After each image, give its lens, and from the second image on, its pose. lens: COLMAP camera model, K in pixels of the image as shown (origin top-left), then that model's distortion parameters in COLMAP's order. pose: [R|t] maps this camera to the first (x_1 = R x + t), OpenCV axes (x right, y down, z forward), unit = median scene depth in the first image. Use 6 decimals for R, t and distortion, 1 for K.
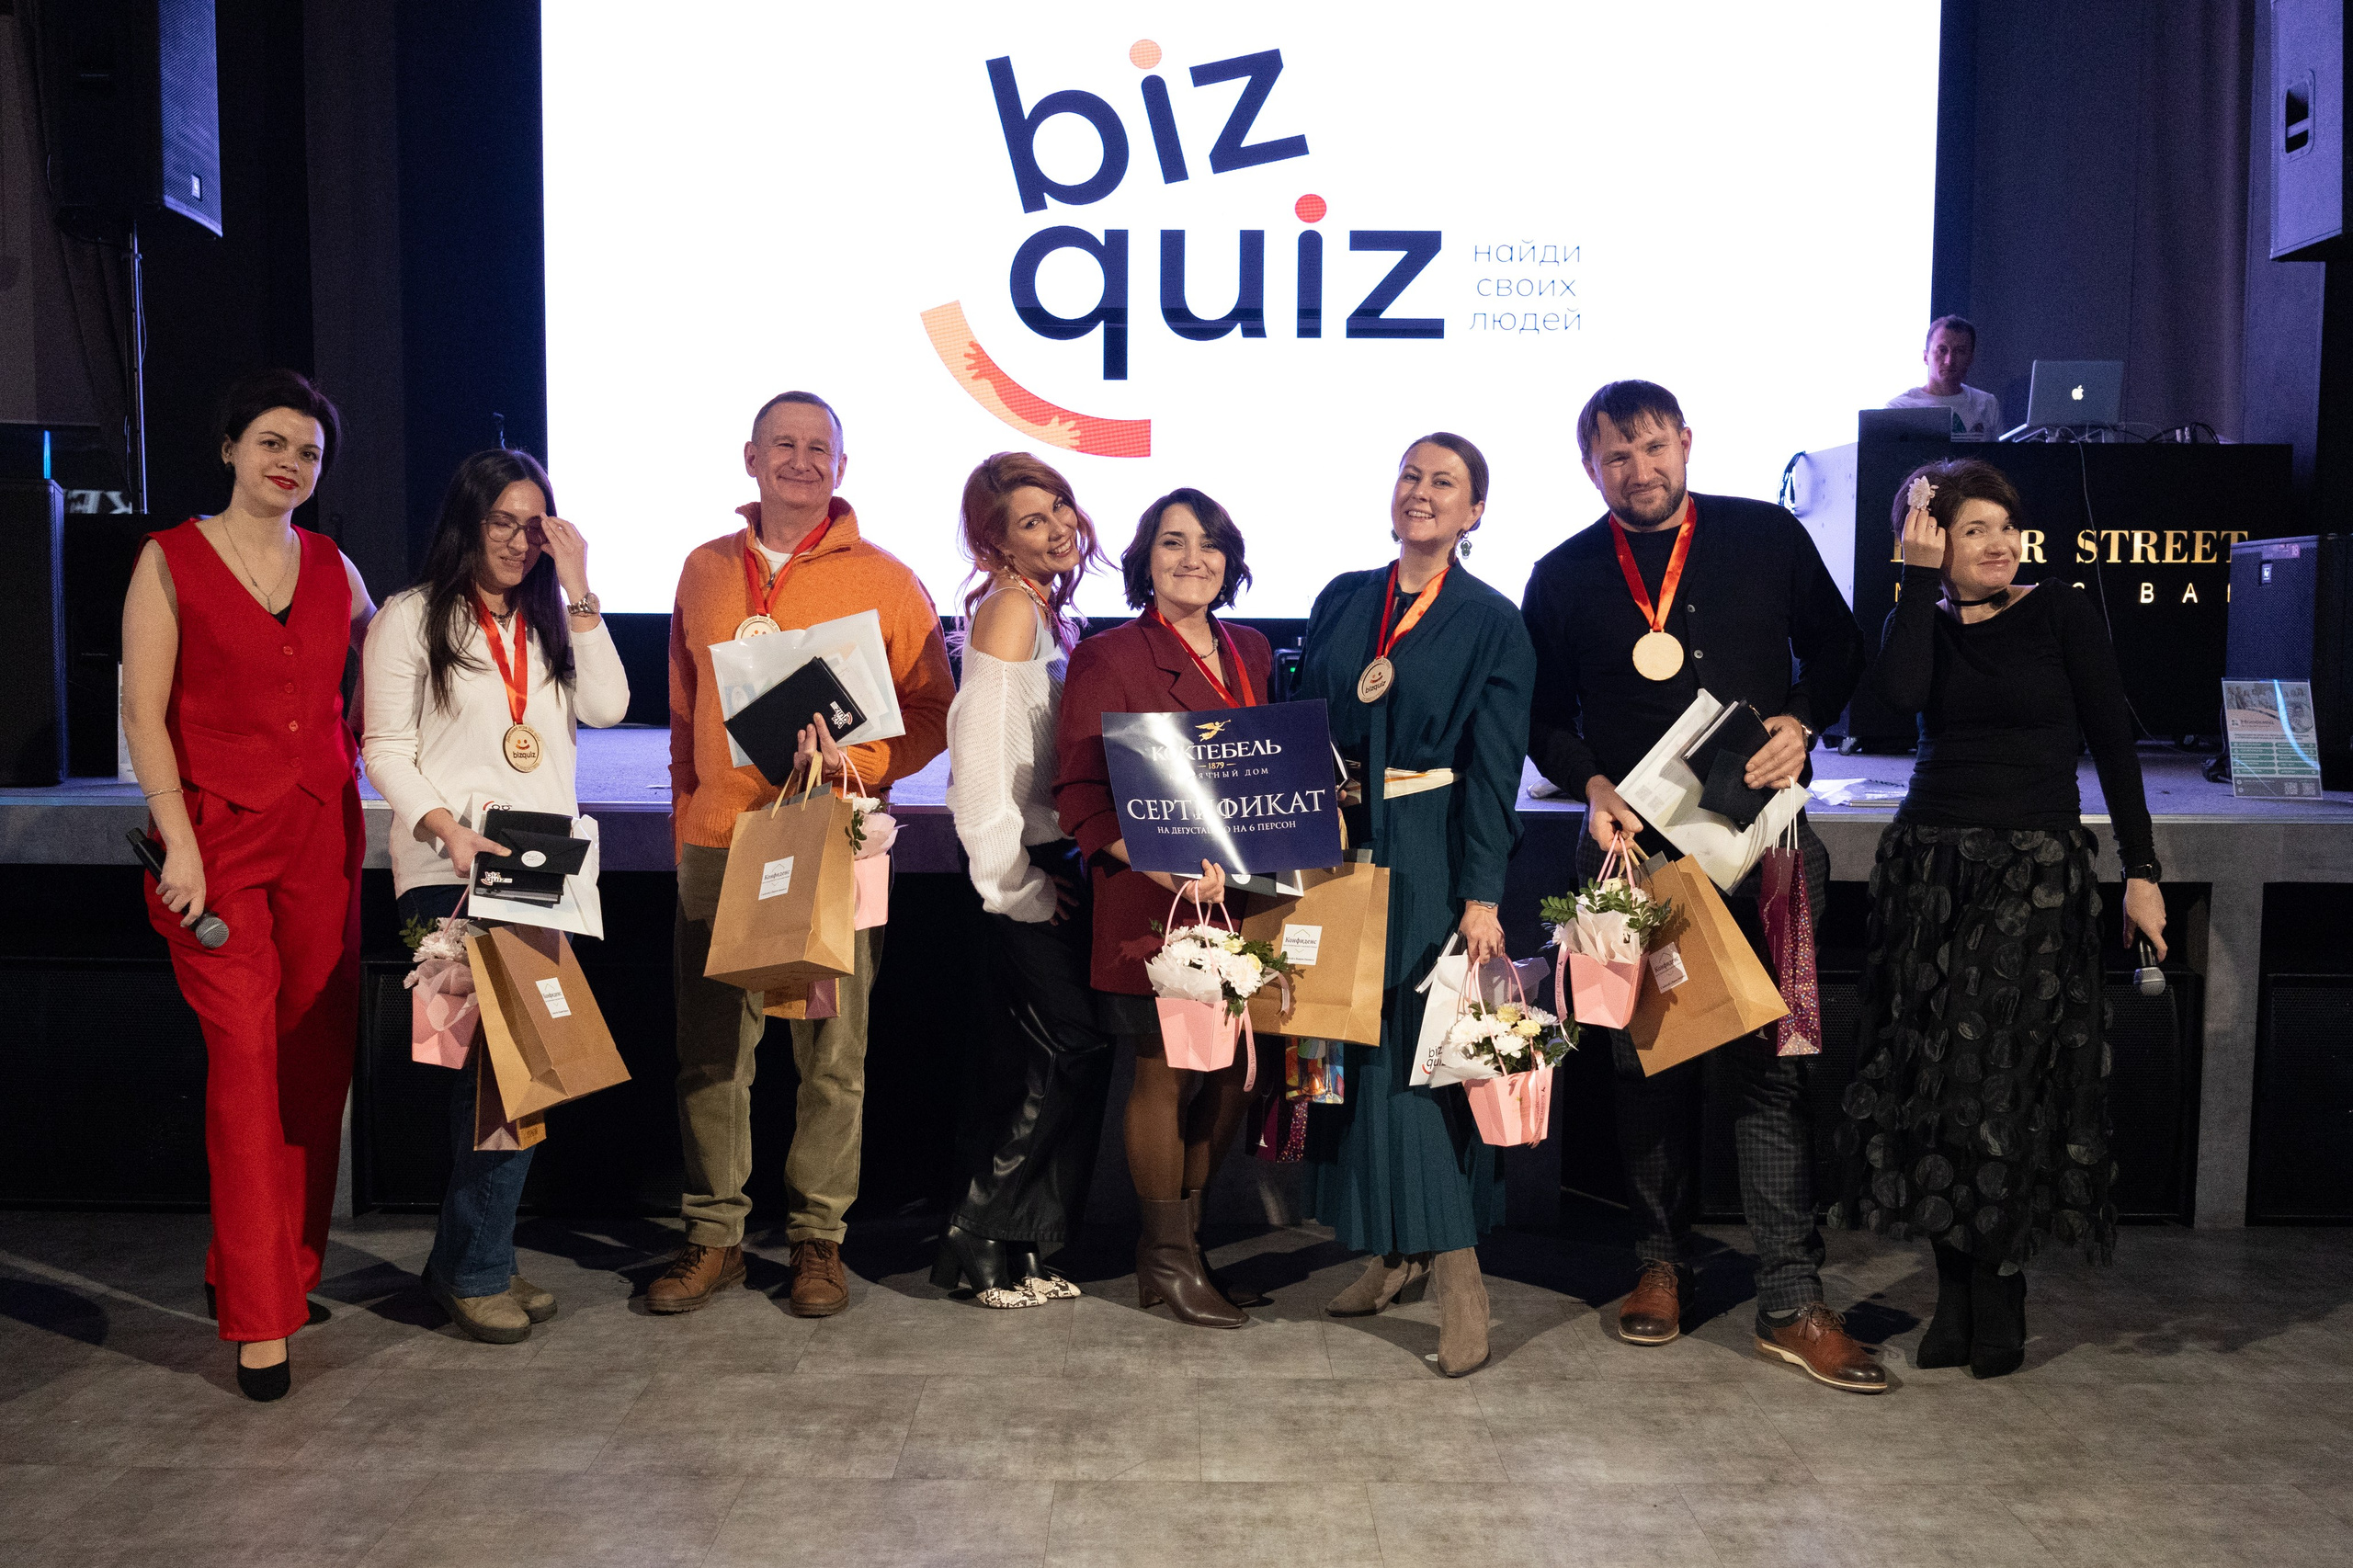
lens RADIAL K [[2153.2, 0, 1148.9], [0, 2153.2, 827.2], [0, 0, 1]] dist [-0.028982, 0.000000]
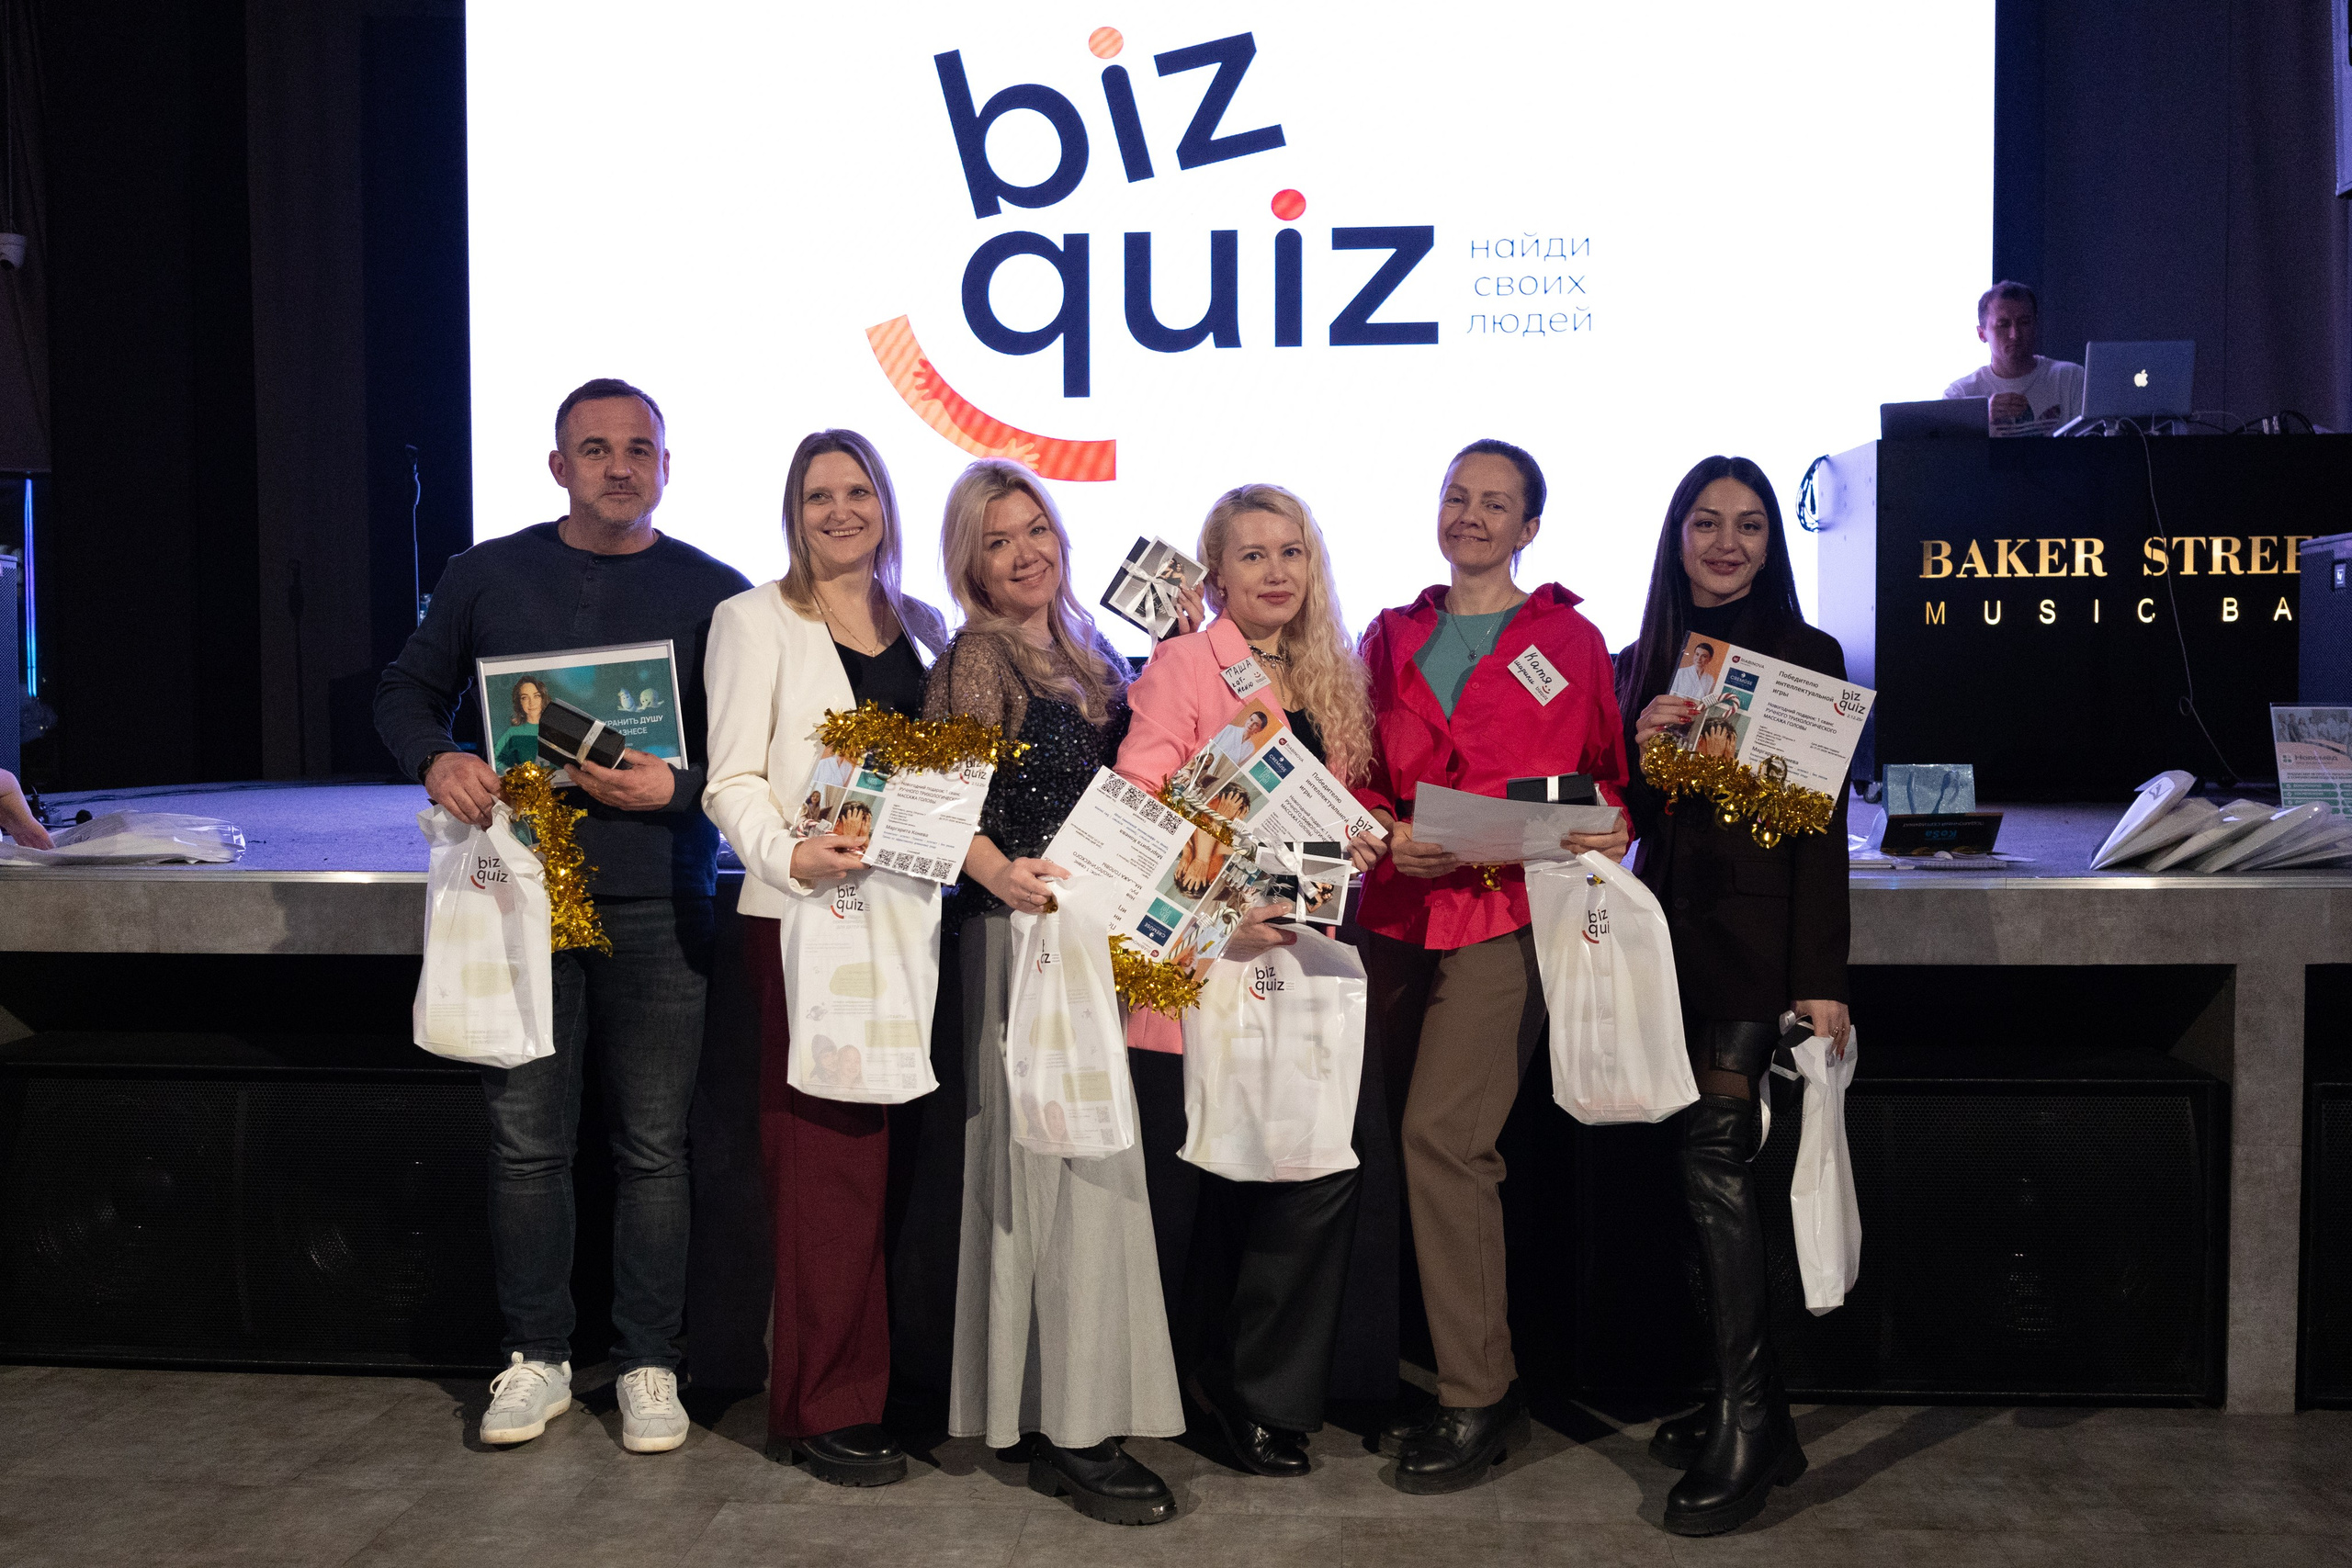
lens RADIAL K [[2130.9, 0, 1182.5], [0, 2130.9, 787.2], [0, 0, 1]] dist [-0.010745, -0.019080]
pose [[0.997385, -0.007311, -0.071898, 0.094380], [0.004221, 0.999065, -0.043034, -0.003675], [0.072146, 0.042618, 0.996483, 0.111524]]
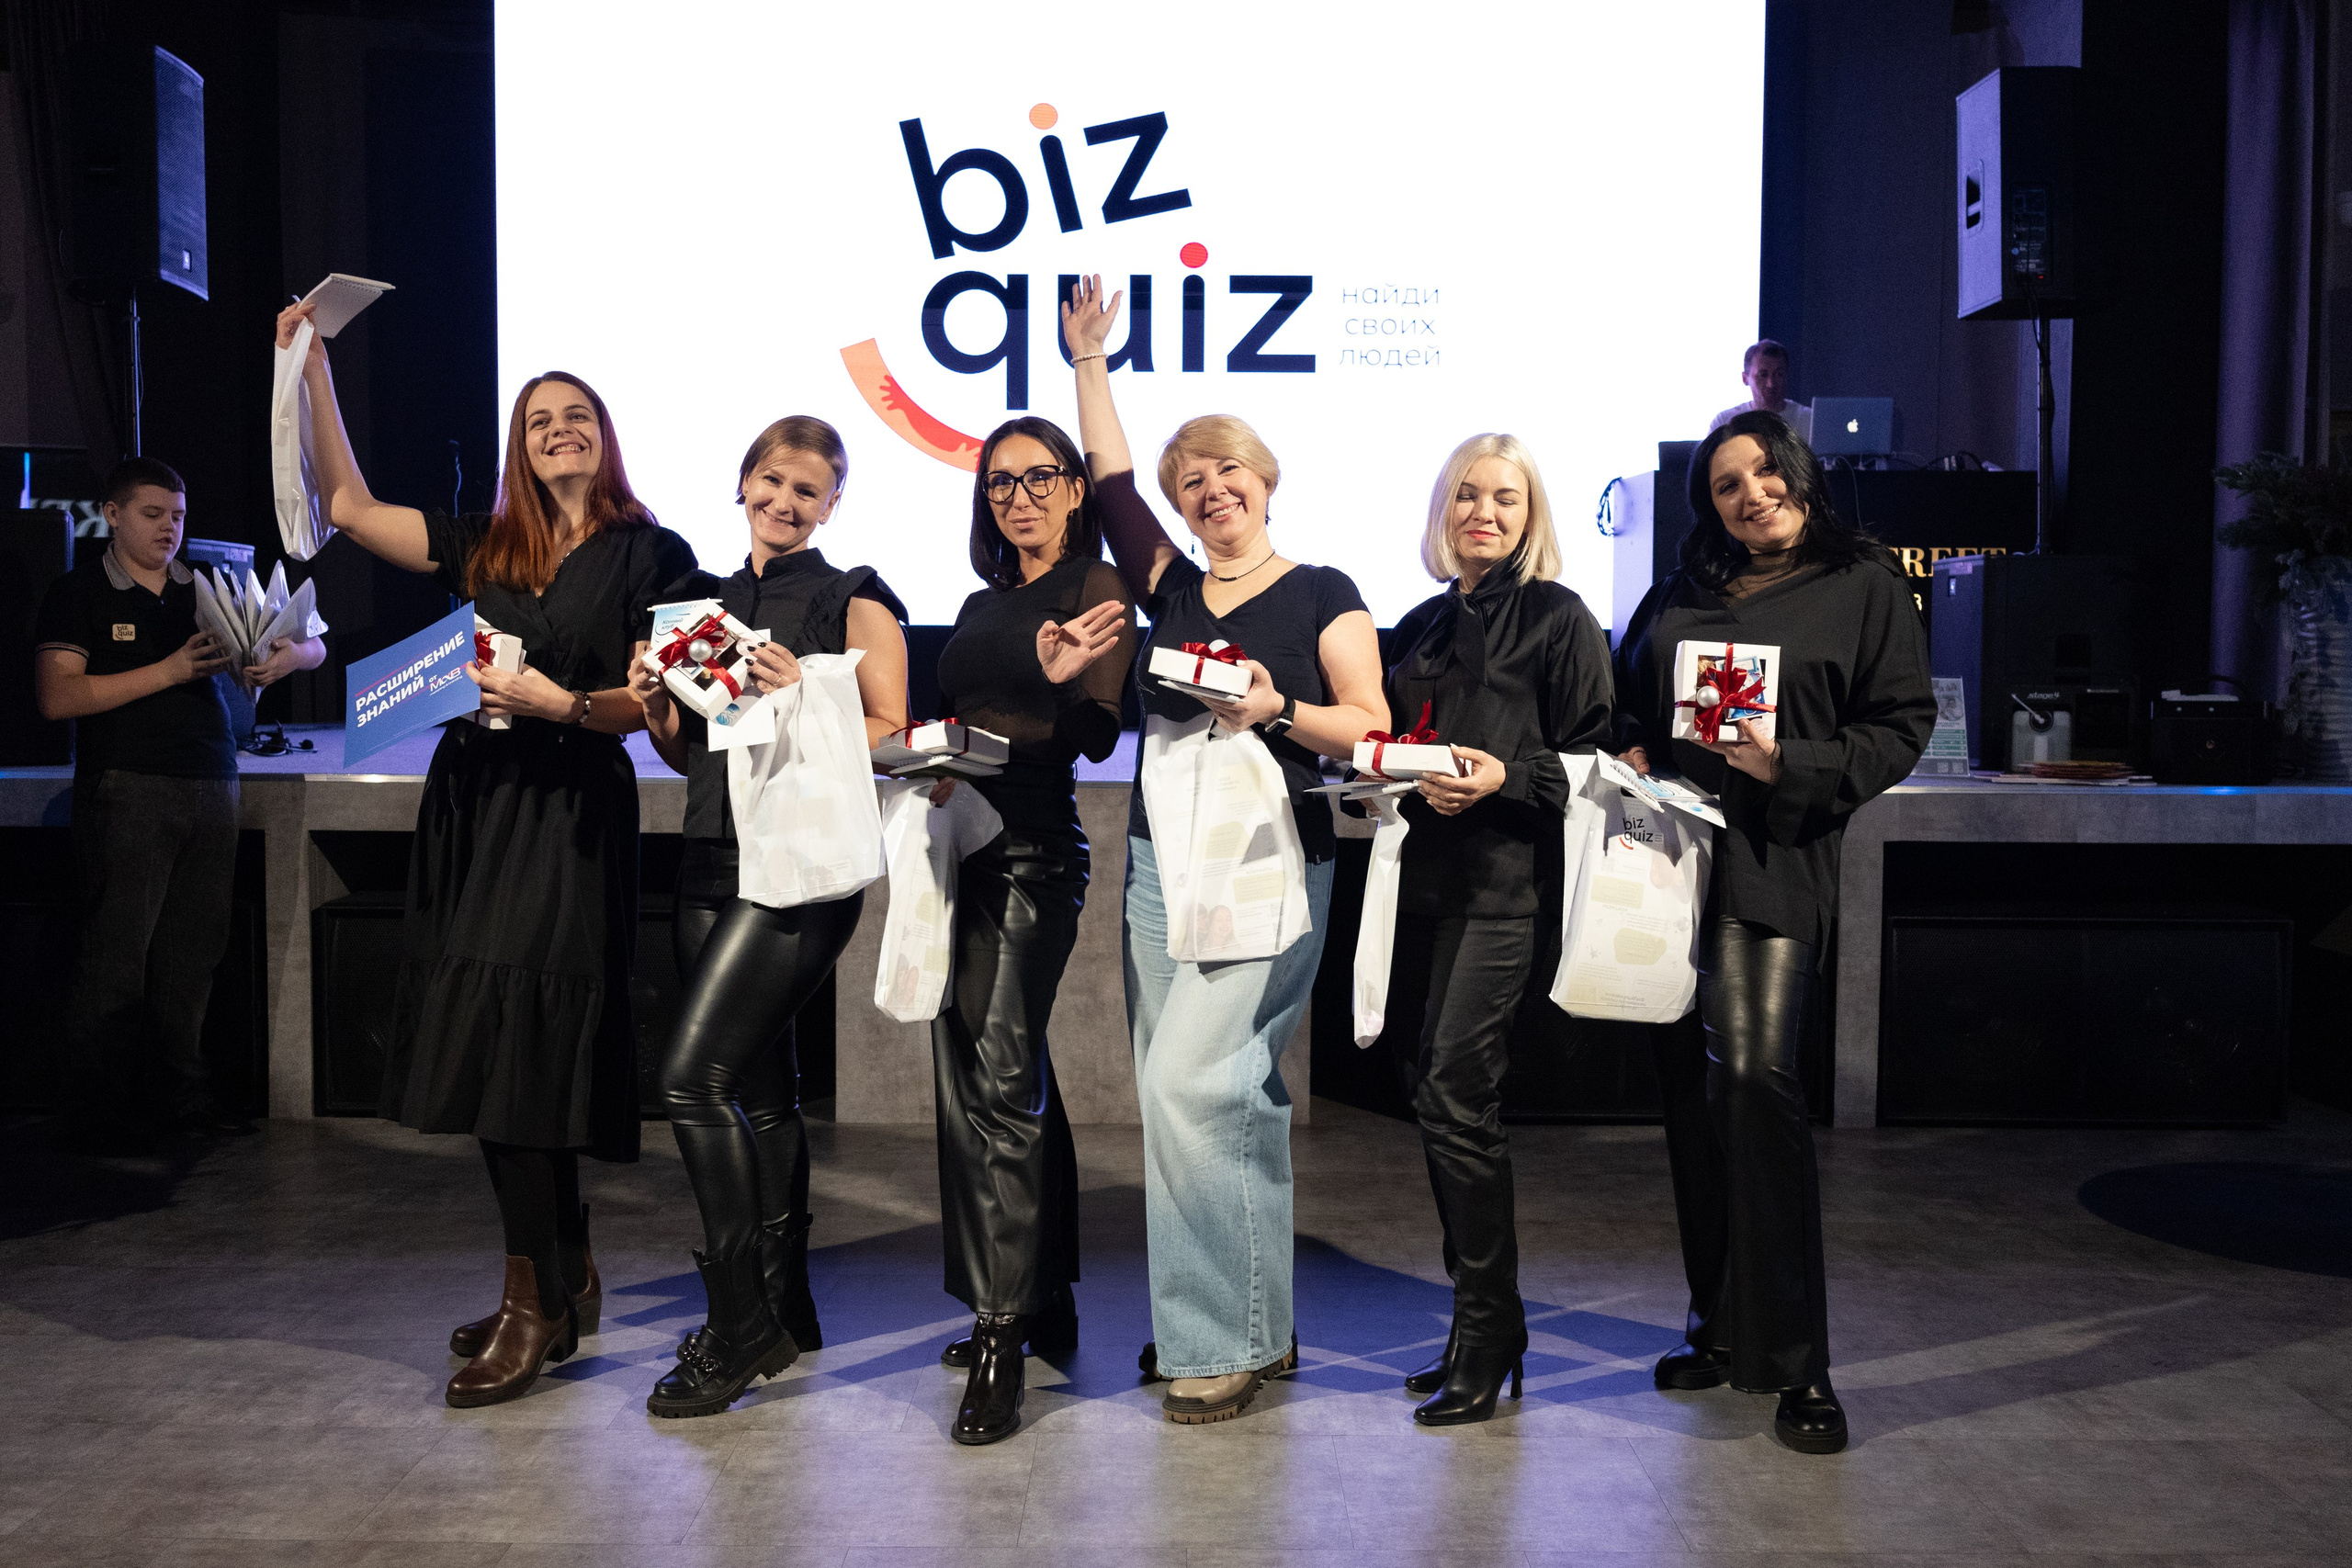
lens RADIAL K [[2275.5, 0, 1180.6], [0, 2275.5, 793.5], [0, 0, 1]] dist [-0.021674, 0.000000]
pose [[0.999983, -0.000320, 0.005751, 0.062217], [0.000459, 0.999708, -0.024161, 0.016327], [-0.005742, 0.024163, 0.999692, -0.160253]]
